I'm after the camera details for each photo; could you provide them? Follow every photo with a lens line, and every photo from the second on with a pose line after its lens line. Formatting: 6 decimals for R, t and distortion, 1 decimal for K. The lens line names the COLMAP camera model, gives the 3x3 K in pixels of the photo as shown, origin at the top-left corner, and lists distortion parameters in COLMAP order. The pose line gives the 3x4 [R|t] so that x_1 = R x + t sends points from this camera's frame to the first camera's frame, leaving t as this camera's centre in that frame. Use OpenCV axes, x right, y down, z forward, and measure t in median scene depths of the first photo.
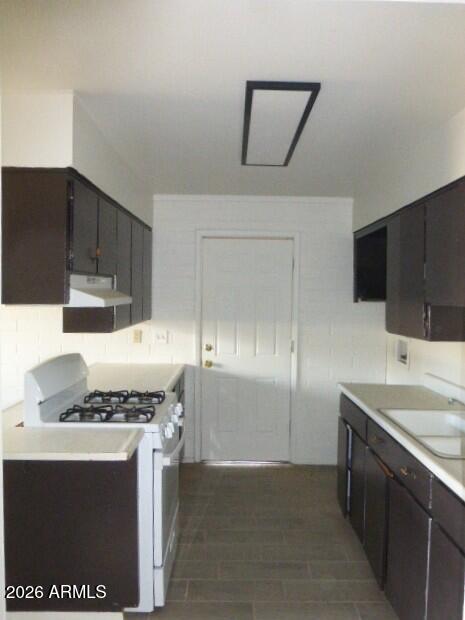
lens RADIAL K [[468.5, 0, 232.5], [0, 468.5, 310.0], [0, 0, 1]] dist [0.026762, -0.000560]
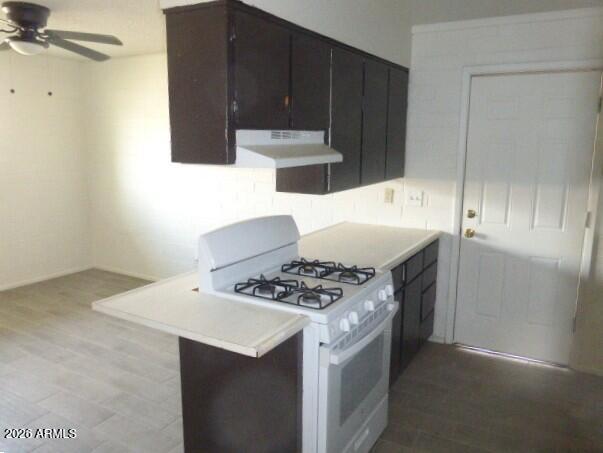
lens RADIAL K [[466.2, 0, 333.7], [0, 466.2, 225.1], [0, 0, 1]] dist [0.002532, 0.000427]
pose [[0.882516, 0.082994, -0.462901, 0.118998], [-0.016077, 0.989054, 0.146678, -0.016956], [0.470008, -0.122003, 0.874190, 0.170637]]
